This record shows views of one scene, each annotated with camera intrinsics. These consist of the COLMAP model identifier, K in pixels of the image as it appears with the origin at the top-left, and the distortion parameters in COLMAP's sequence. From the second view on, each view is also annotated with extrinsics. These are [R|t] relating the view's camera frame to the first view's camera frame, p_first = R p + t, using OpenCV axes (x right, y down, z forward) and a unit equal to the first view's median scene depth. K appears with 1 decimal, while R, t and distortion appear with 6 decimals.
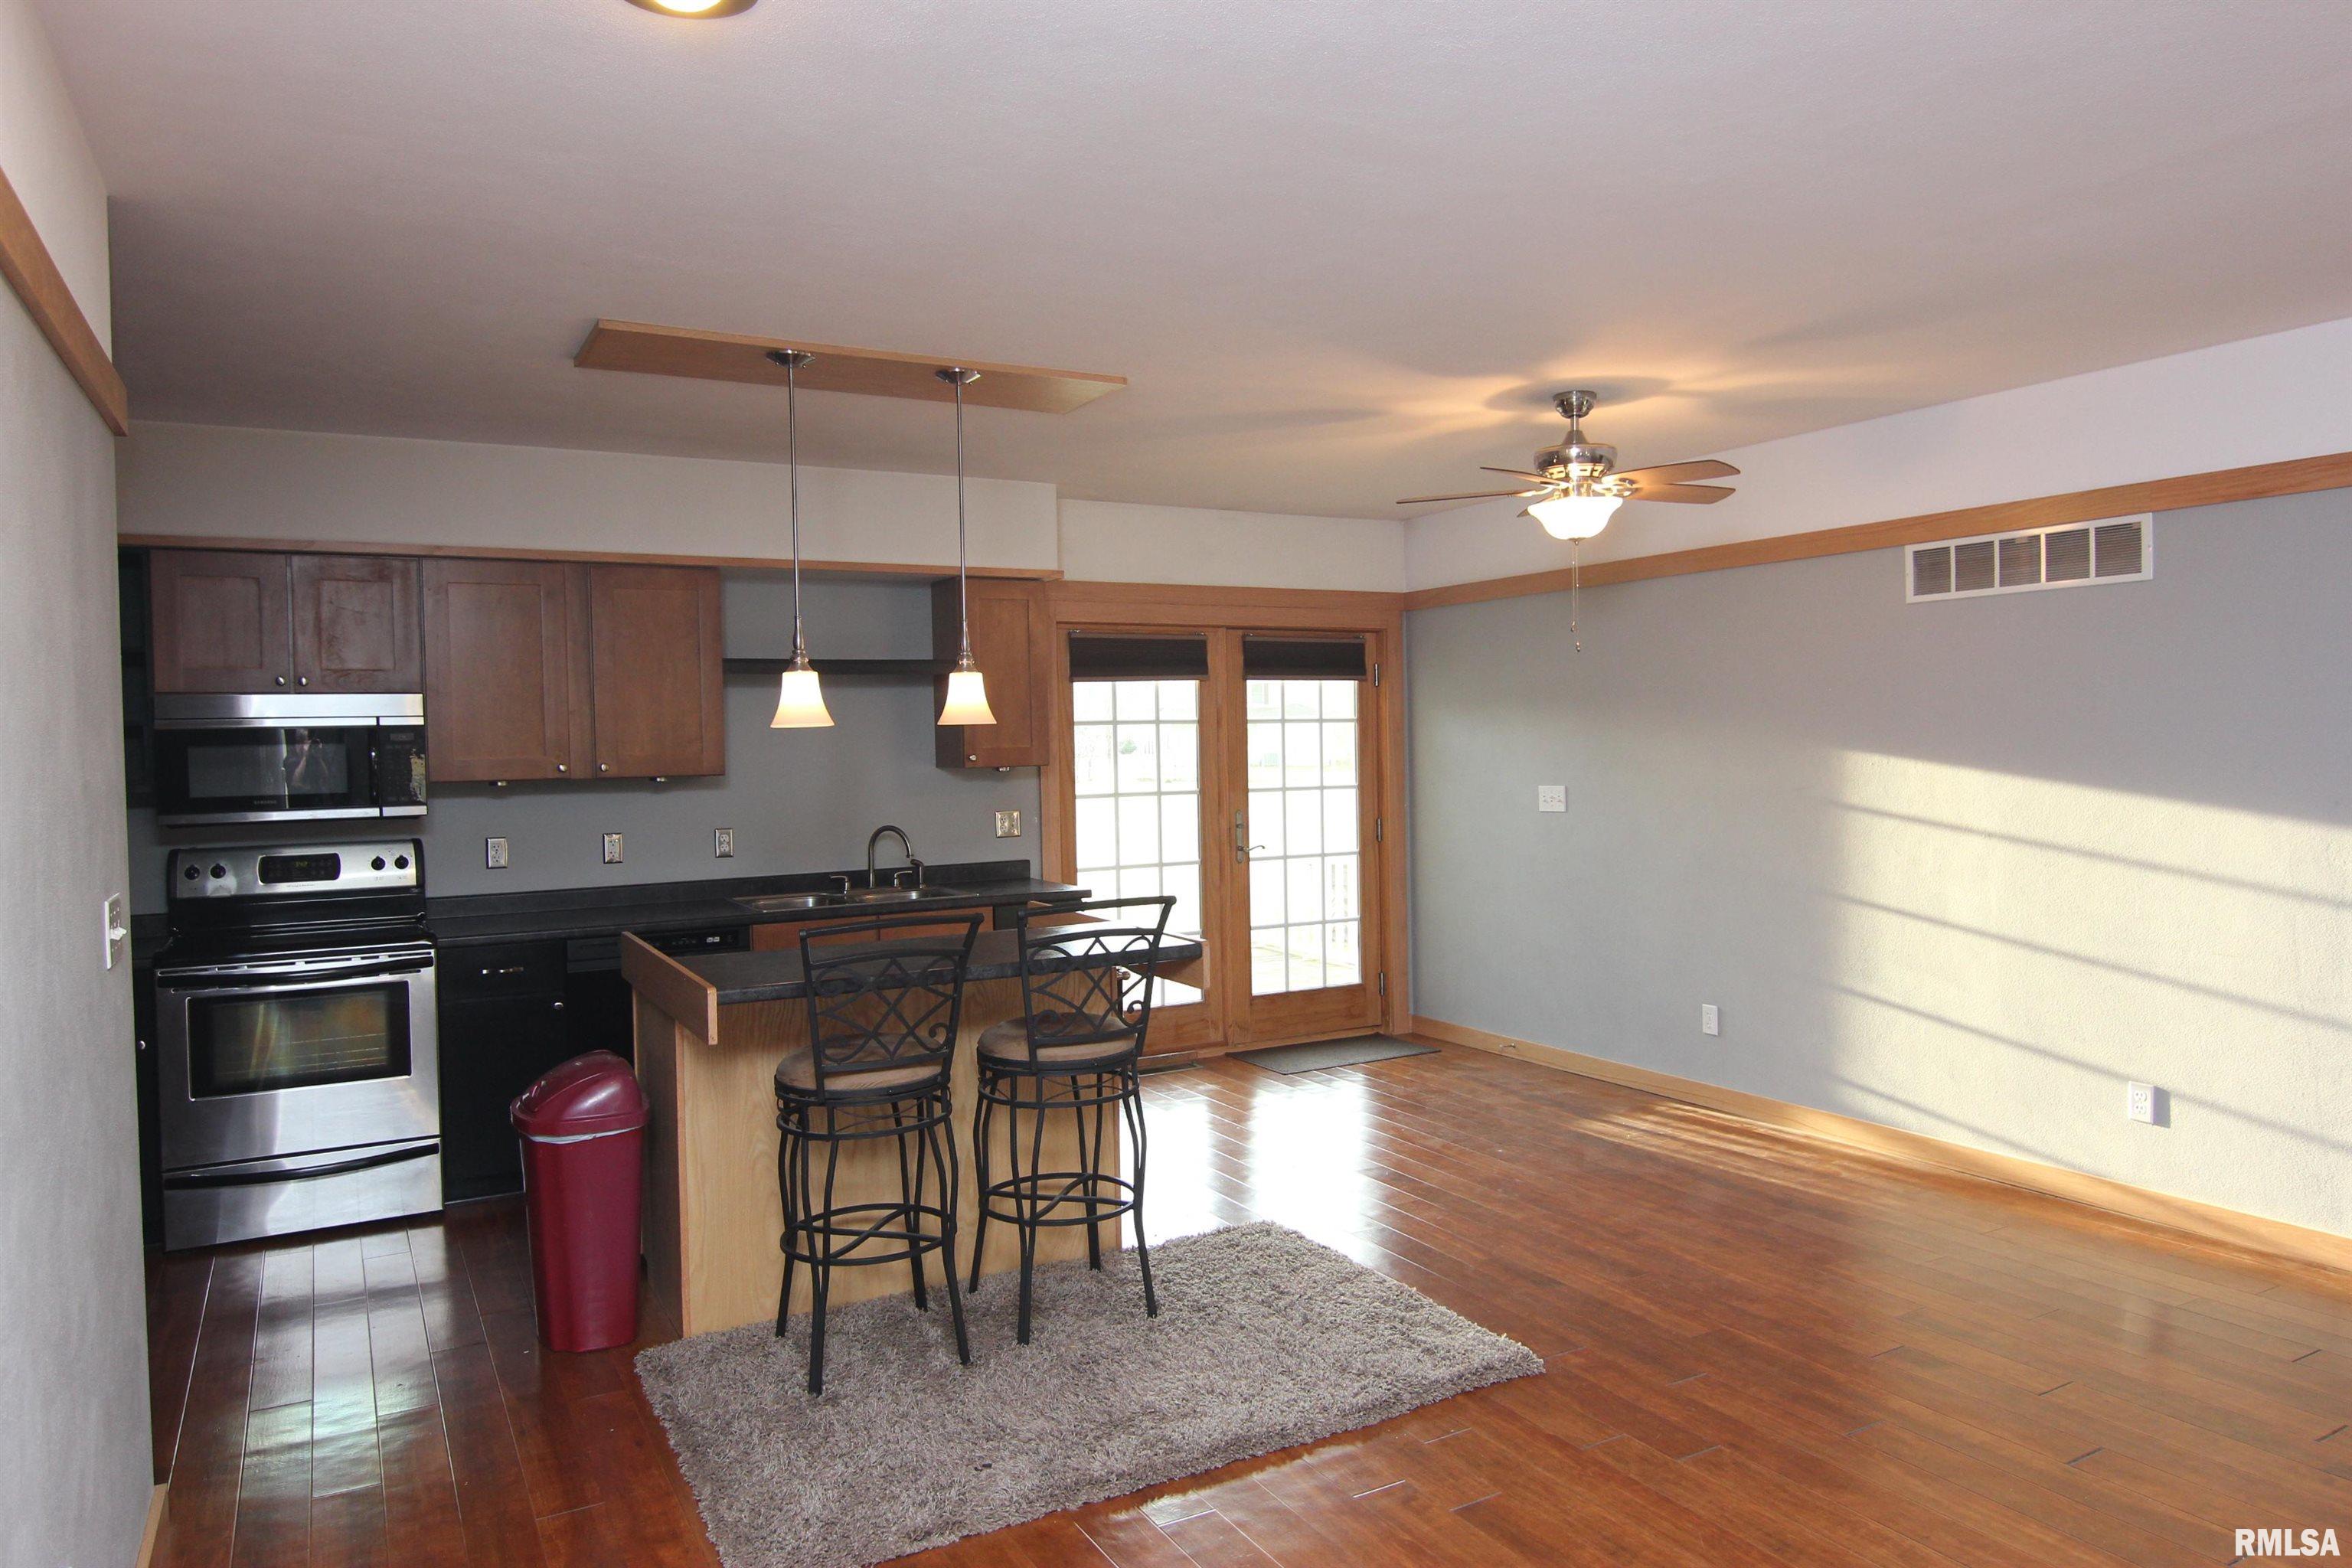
lens RADIAL K [[1524.5, 0, 1186.7], [0, 1524.5, 775.4], [0, 0, 1]] dist [0.003401, -0.020352]
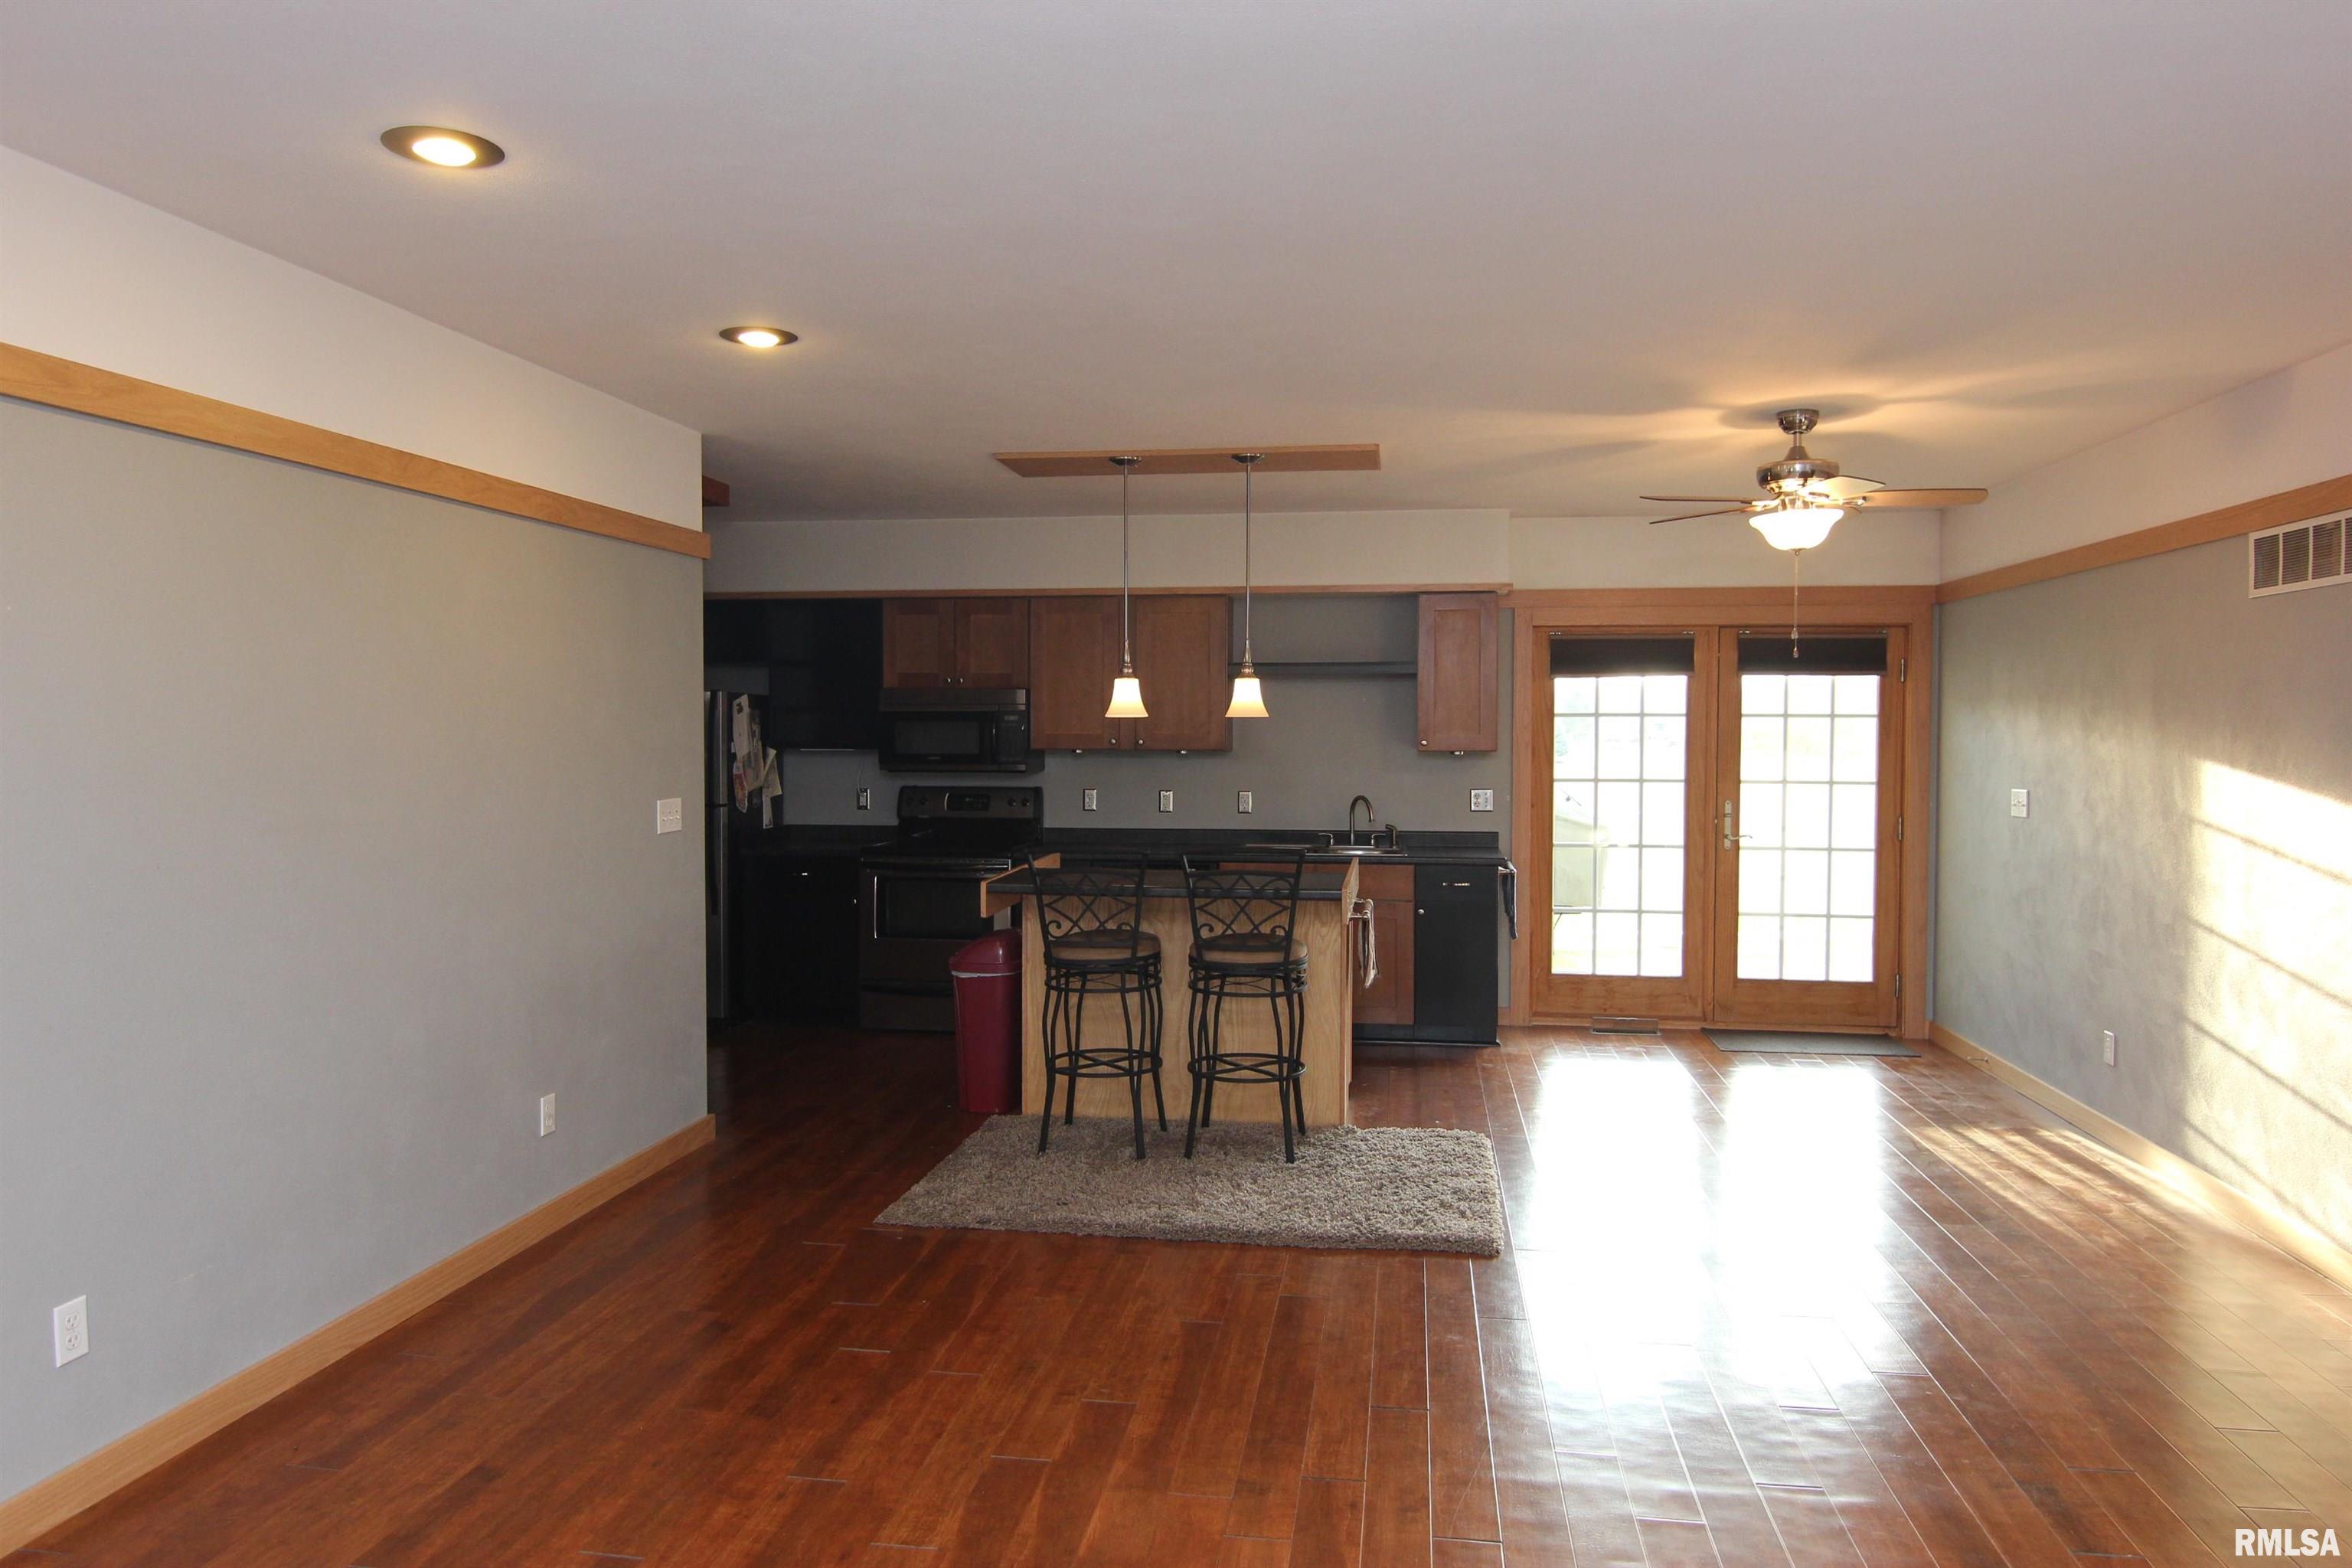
lens RADIAL K [[1524.5, 0, 1186.7], [0, 1524.5, 775.4], [0, 0, 1]] dist [0.003401, -0.020352]
pose [[0.792313, 0.040716, -0.608754, 0.440606], [-0.032457, 0.999171, 0.024585, -0.009056], [0.609251, 0.000279, 0.792978, -0.070301]]
